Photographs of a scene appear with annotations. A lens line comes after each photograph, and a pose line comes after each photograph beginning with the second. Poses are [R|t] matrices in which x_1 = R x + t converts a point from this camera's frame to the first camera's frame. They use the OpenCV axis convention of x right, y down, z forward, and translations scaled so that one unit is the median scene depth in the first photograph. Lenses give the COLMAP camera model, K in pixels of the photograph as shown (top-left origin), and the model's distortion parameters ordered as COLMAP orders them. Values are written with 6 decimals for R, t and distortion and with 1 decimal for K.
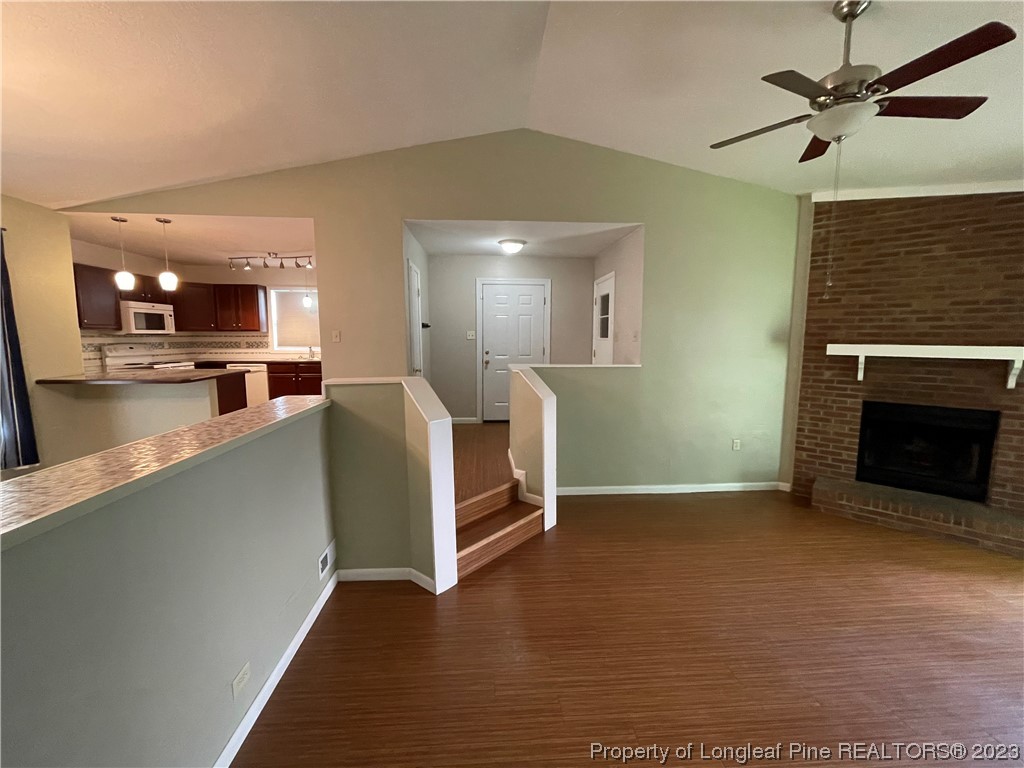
lens RADIAL K [[411.1, 0, 512.0], [0, 411.1, 384.0], [0, 0, 1]] dist [-0.001955, -0.000328]
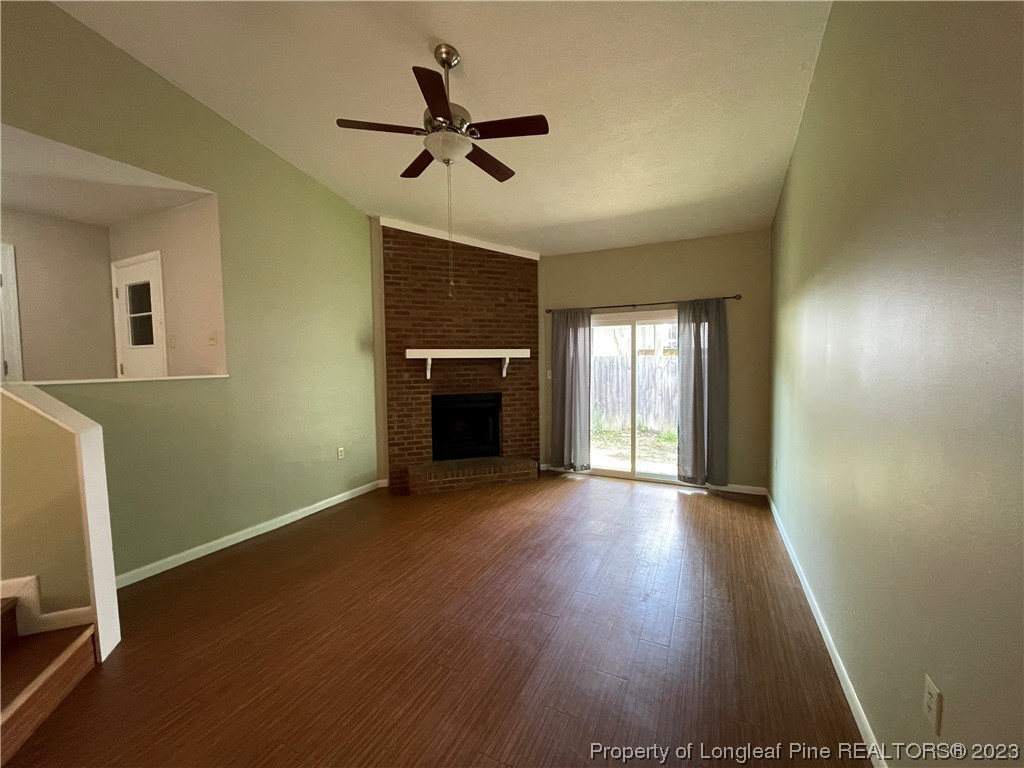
lens RADIAL K [[411.1, 0, 512.0], [0, 411.1, 384.0], [0, 0, 1]] dist [-0.001955, -0.000328]
pose [[0.503297, -0.059016, 0.862096, -0.091698], [0.110955, 0.993820, 0.003258, 0.029865], [-0.856961, 0.094014, 0.506734, 0.162371]]
